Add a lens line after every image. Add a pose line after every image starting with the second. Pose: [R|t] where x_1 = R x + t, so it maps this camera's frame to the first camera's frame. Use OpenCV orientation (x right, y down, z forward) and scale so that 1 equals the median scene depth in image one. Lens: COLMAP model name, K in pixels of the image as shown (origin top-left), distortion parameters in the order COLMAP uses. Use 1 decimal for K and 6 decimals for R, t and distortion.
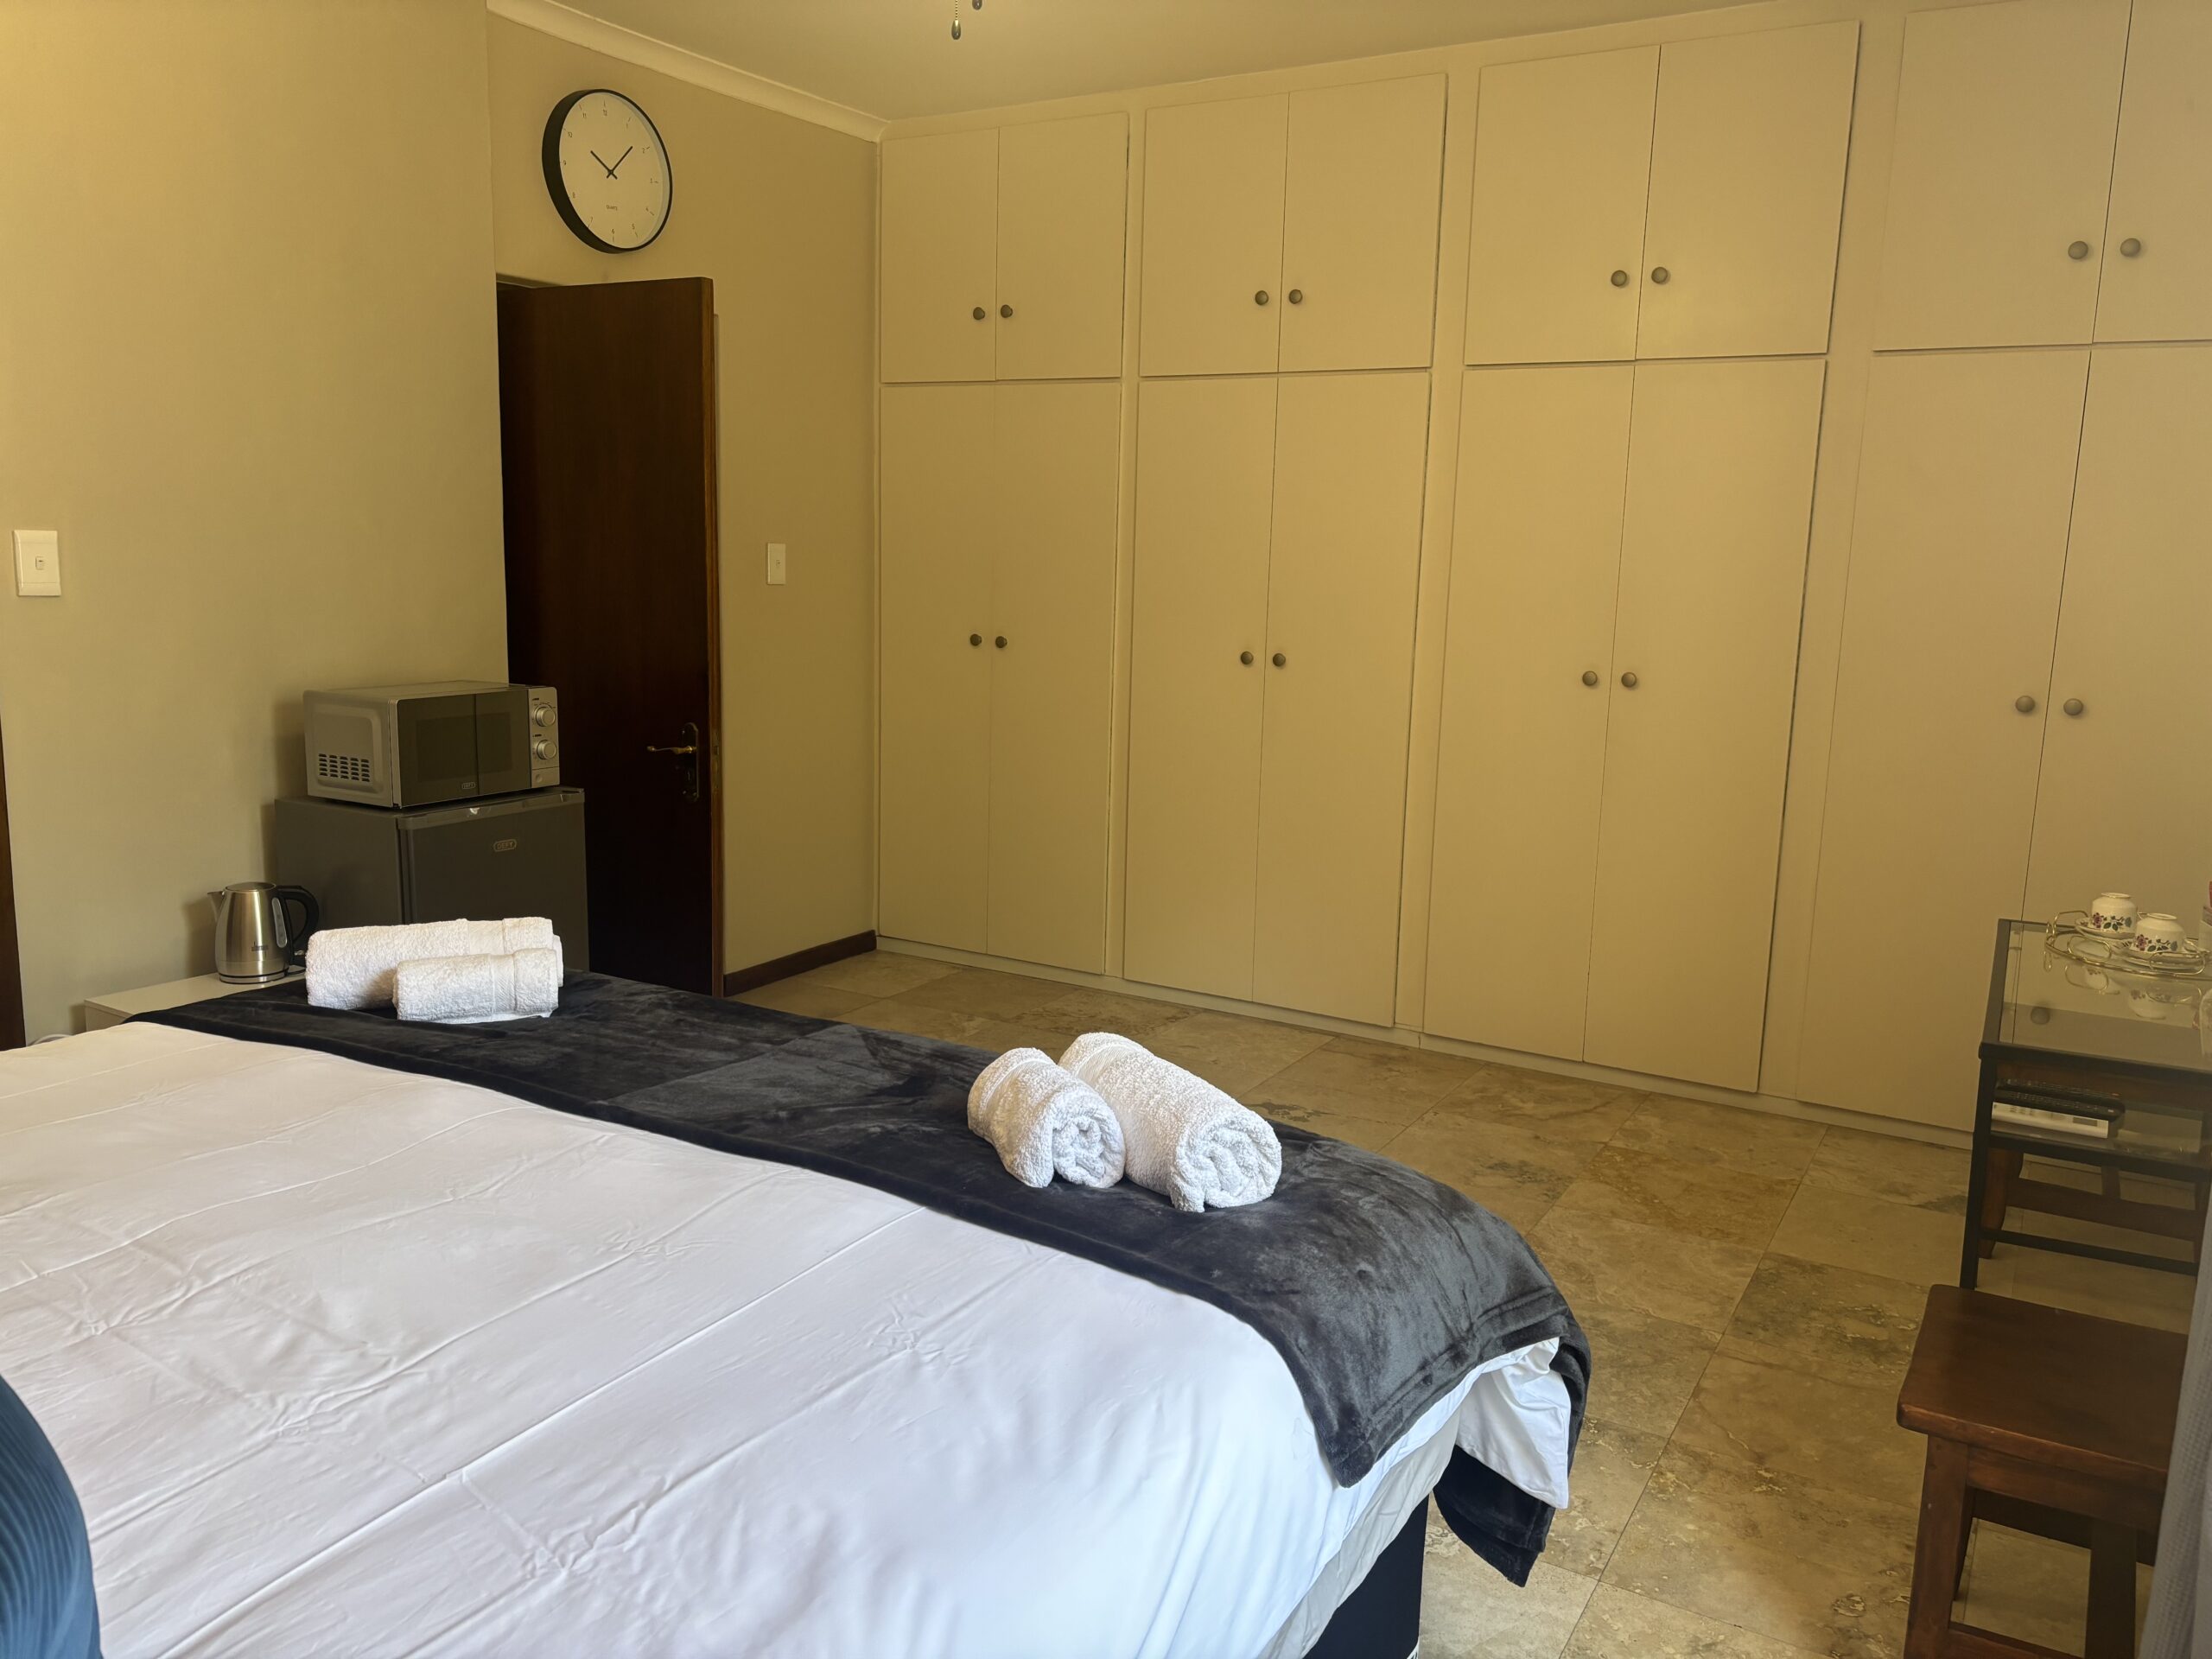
lens RADIAL K [[1680.2, 0, 1101.3], [0, 1680.2, 806.1], [0, 0, 1]] dist [0.039793, -0.039888]
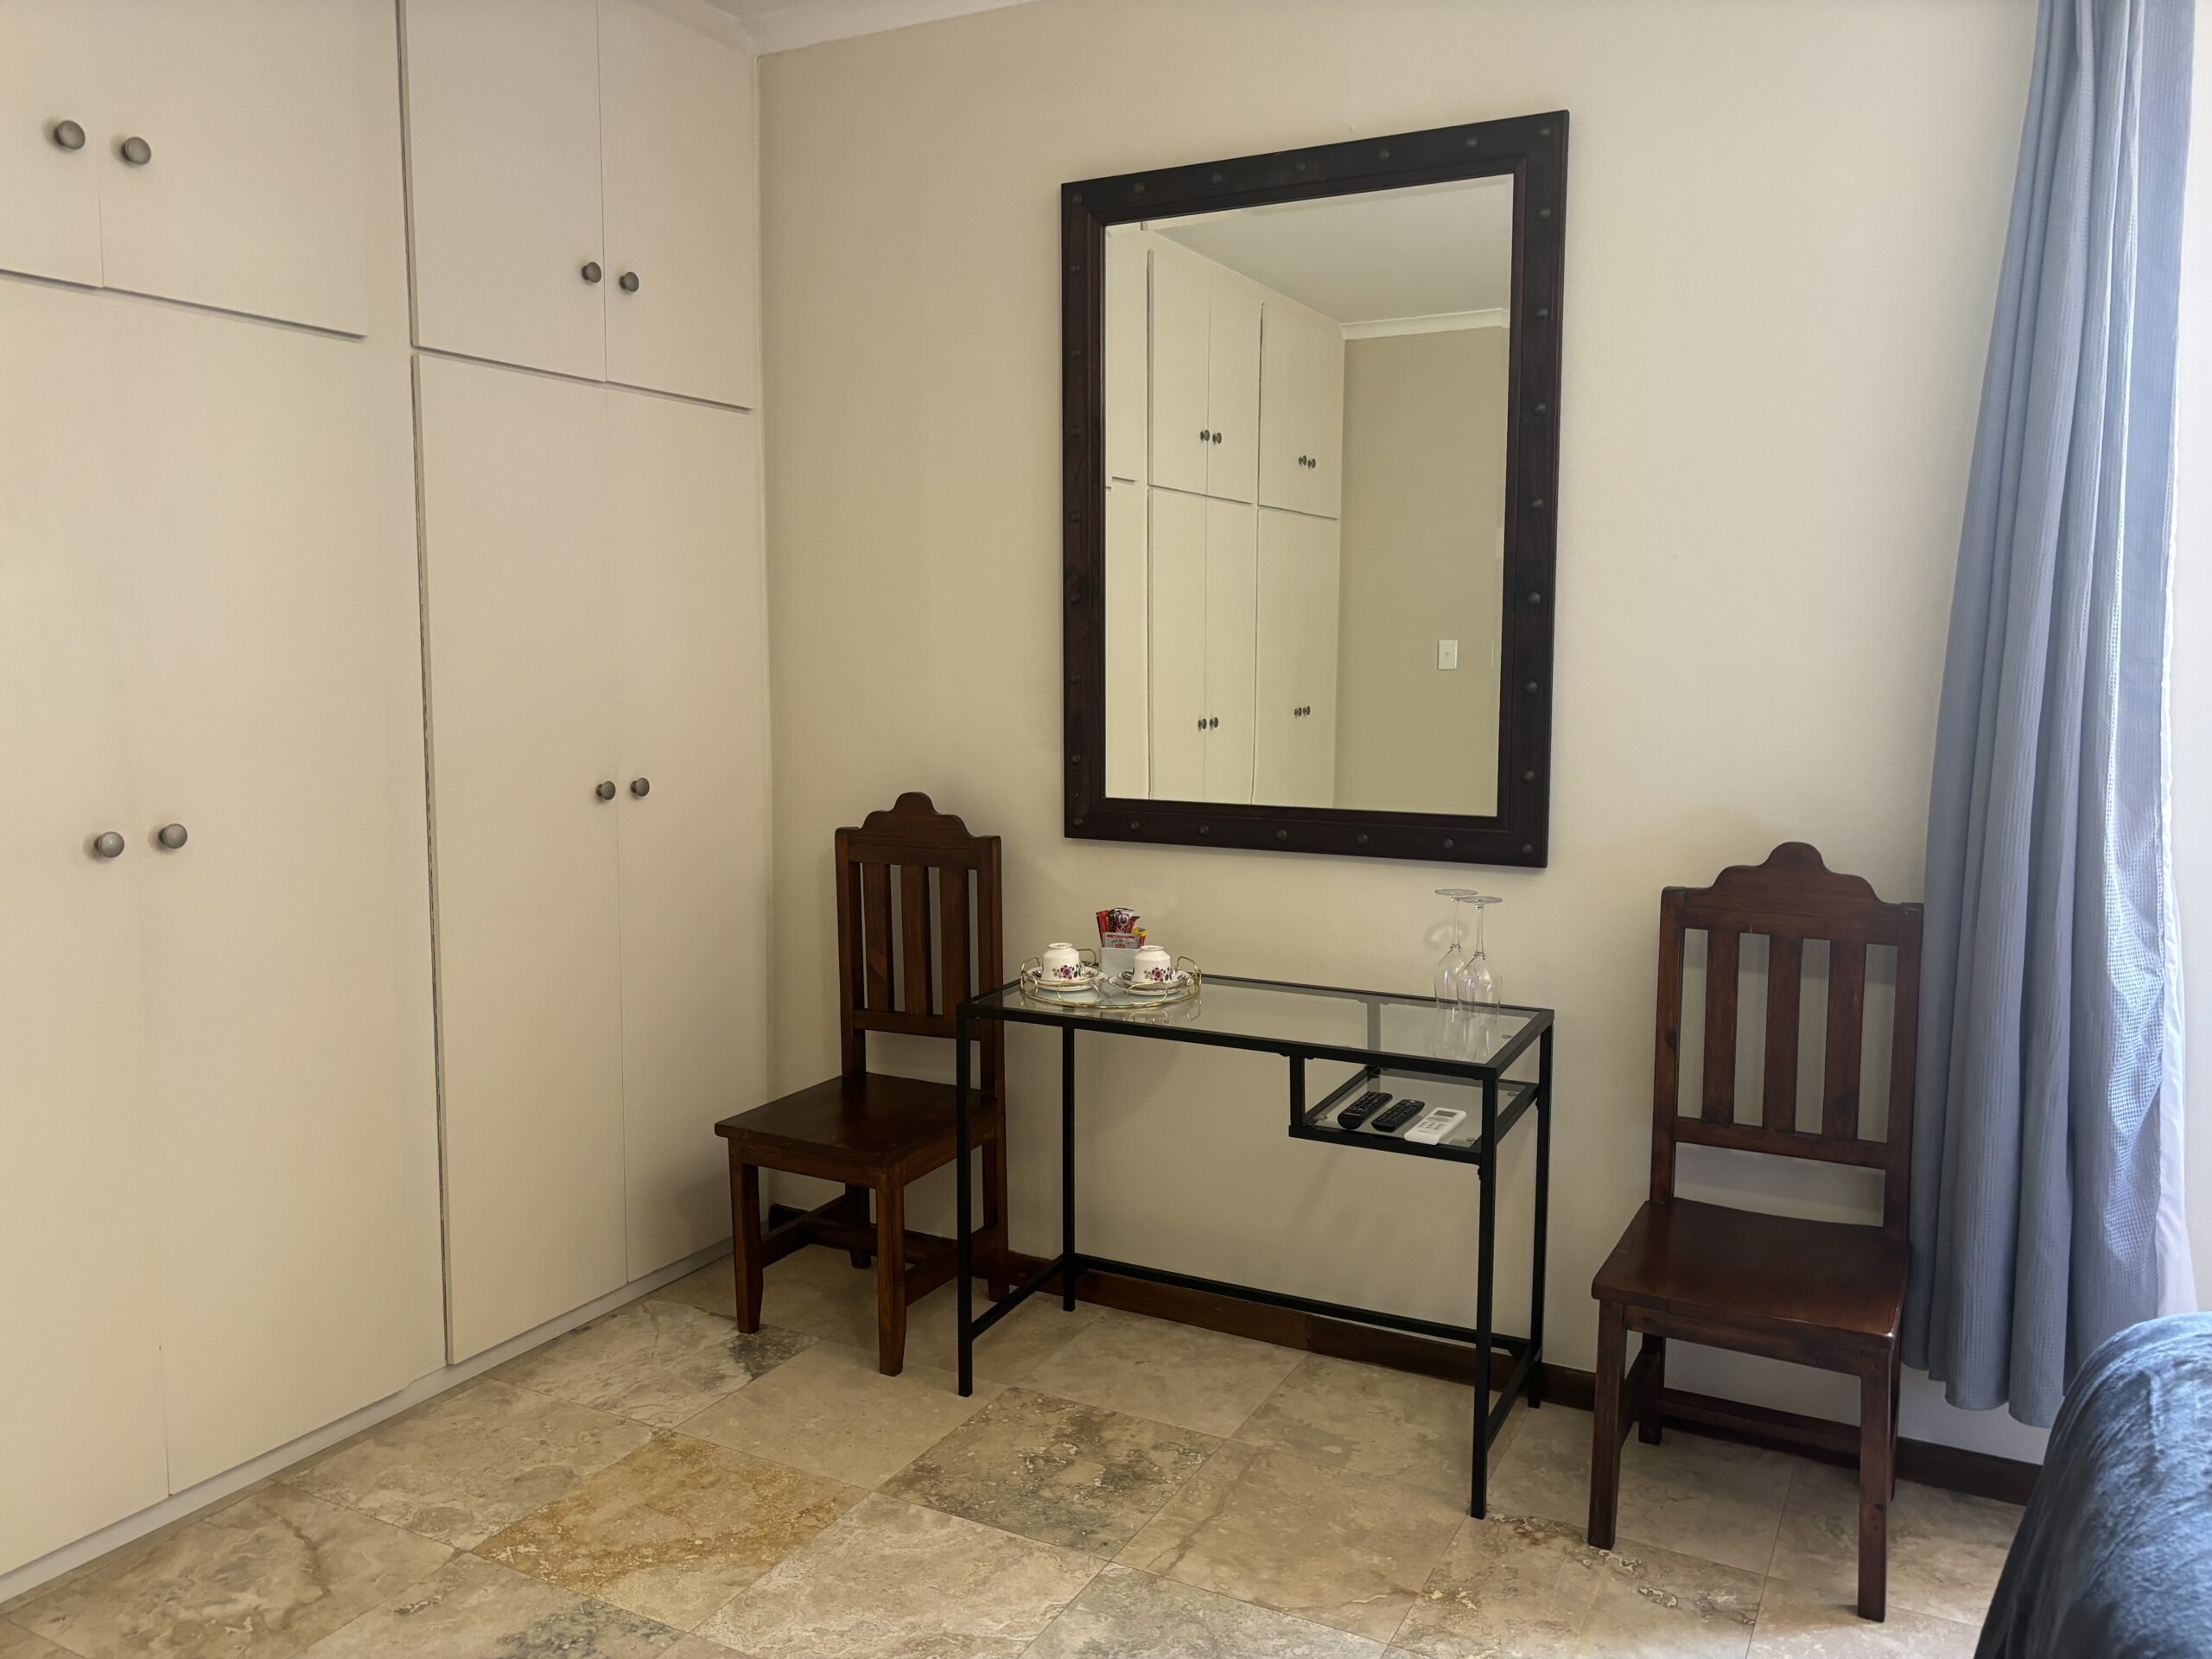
lens RADIAL K [[1680.2, 0, 1084.2], [0, 1680.2, 813.2], [0, 0, 1]] dist [0.039793, -0.039888]
pose [[-0.048267, -0.128819, 0.990493, -0.318645], [0.151881, 0.979171, 0.134747, -0.126021], [-0.987220, 0.156940, -0.027696, 0.775118]]
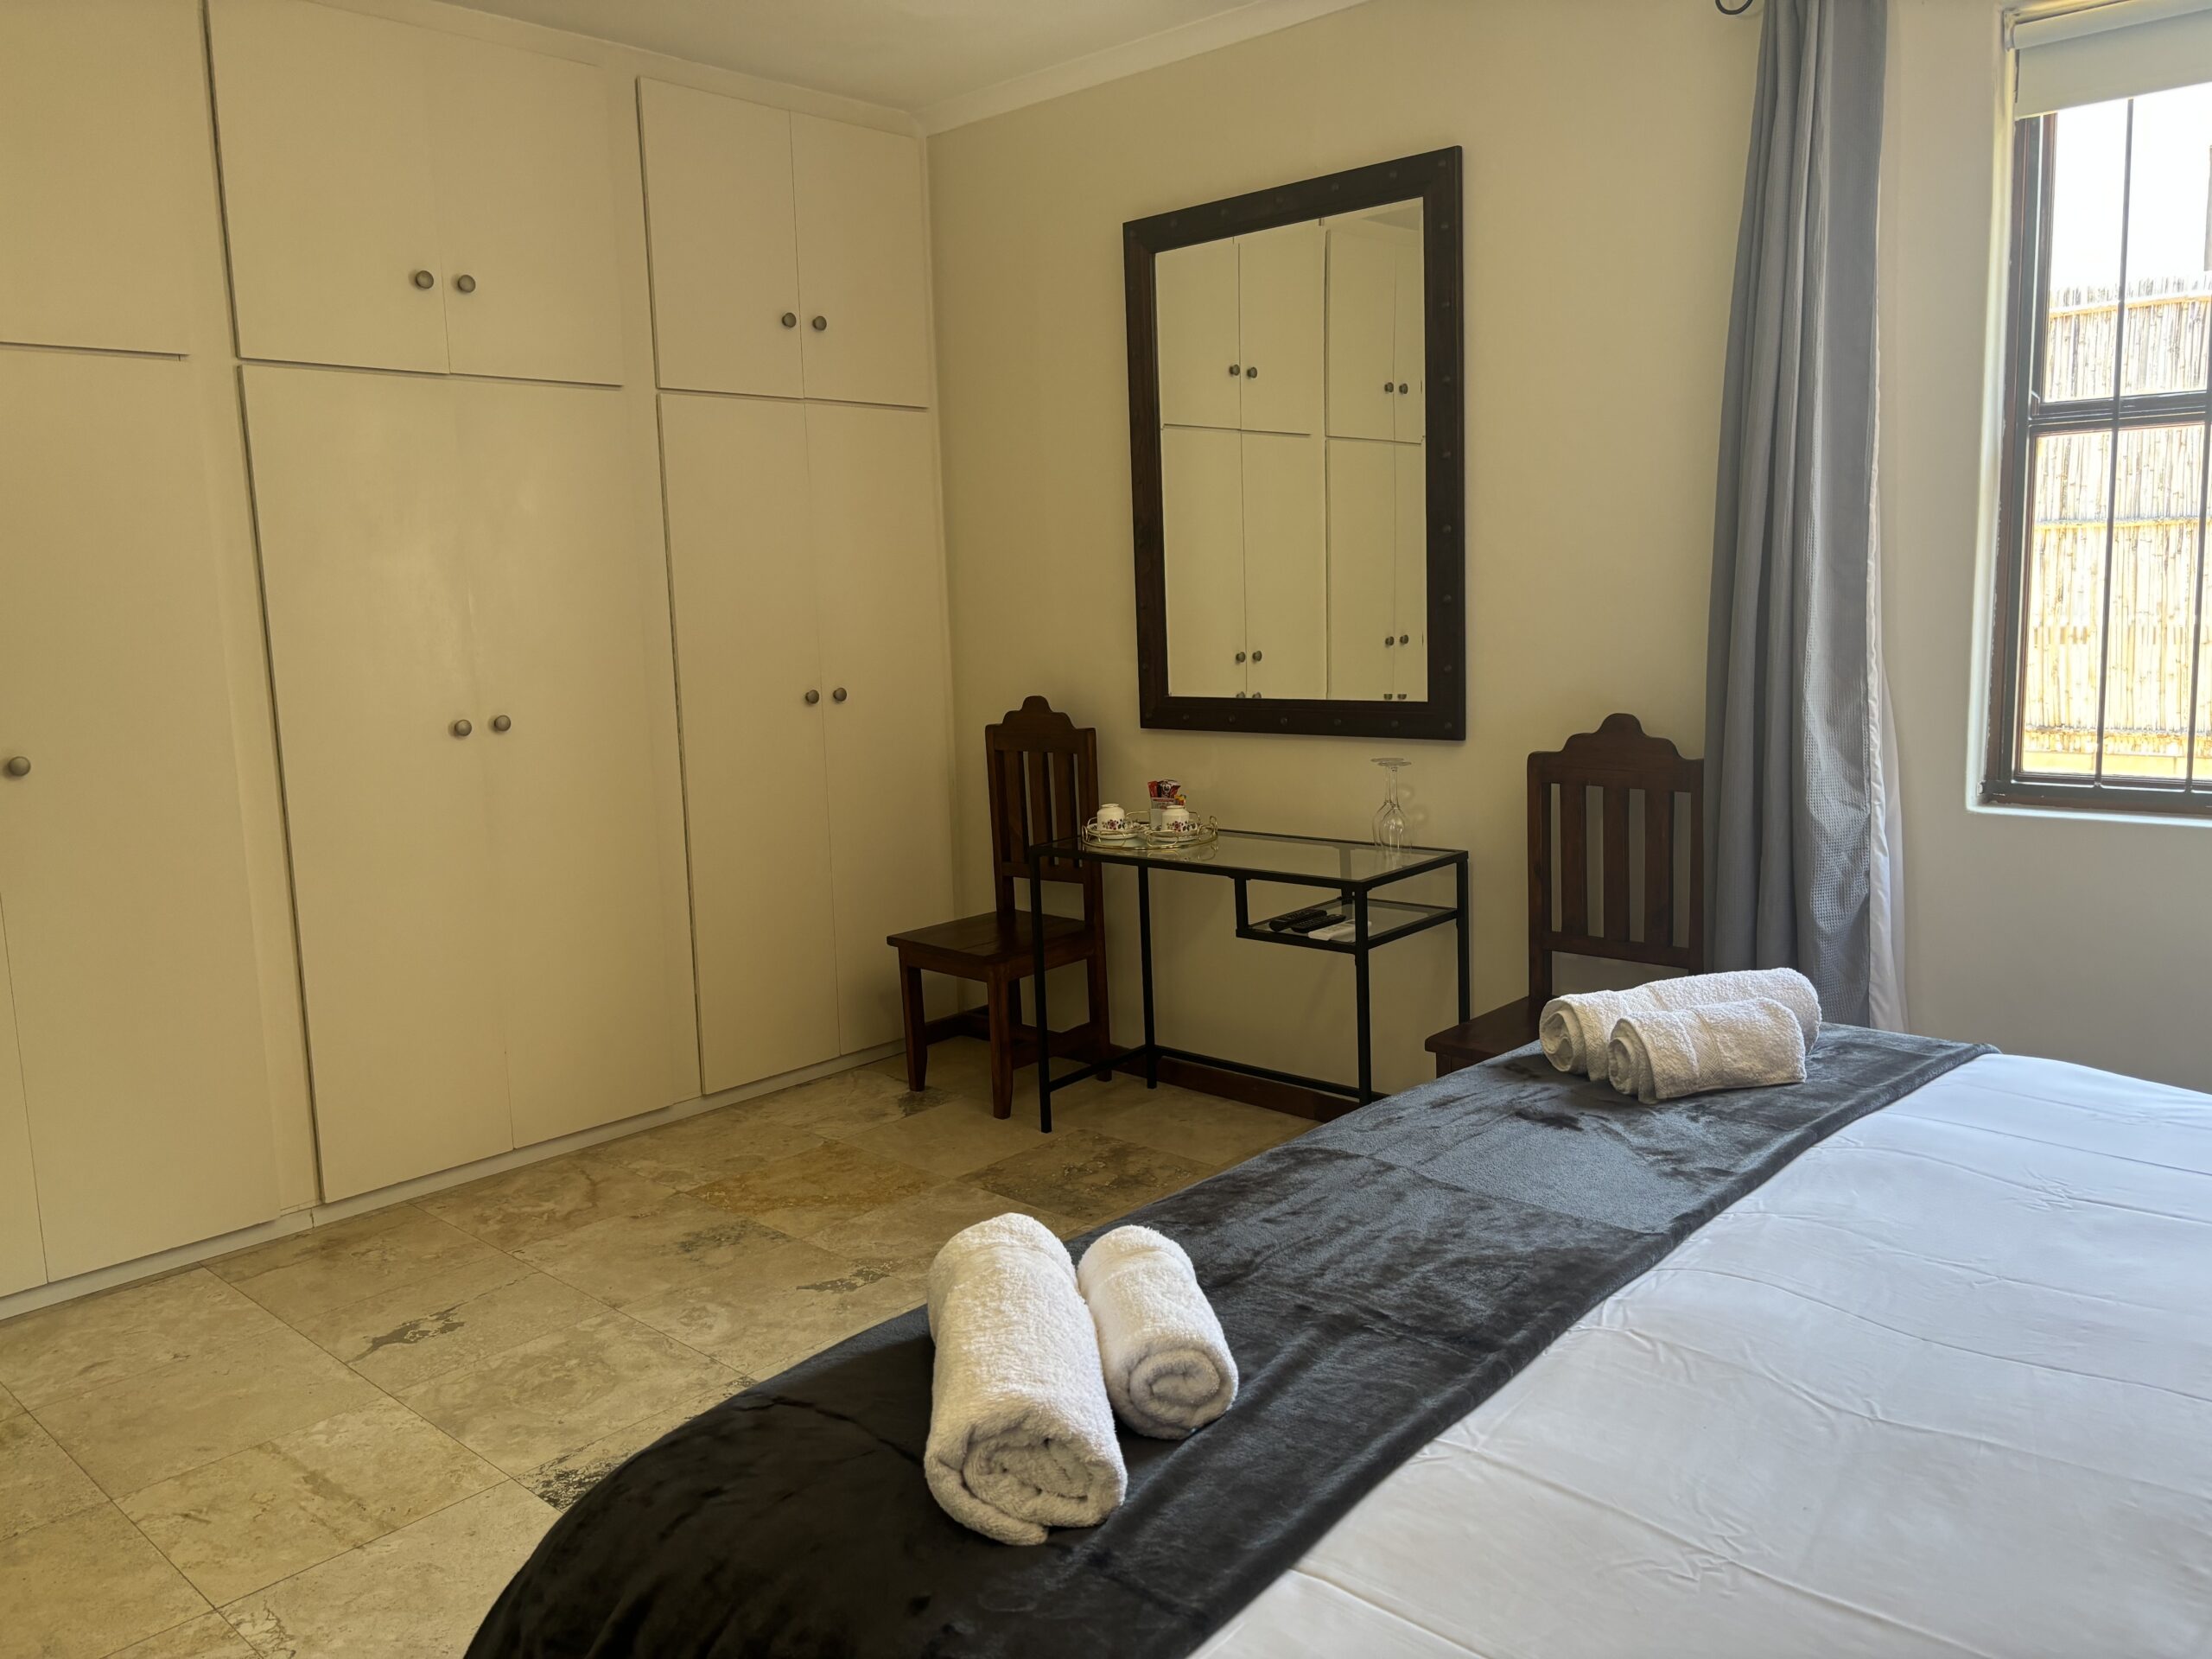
lens RADIAL K [[1680.2, 0, 1102.8], [0, 1680.2, 809.8], [0, 0, 1]] dist [0.039793, -0.039888]
pose [[0.206269, -0.163459, 0.964746, -0.566350], [0.190920, 0.973722, 0.124160, -0.089227], [-0.959689, 0.158579, 0.232056, 0.532679]]
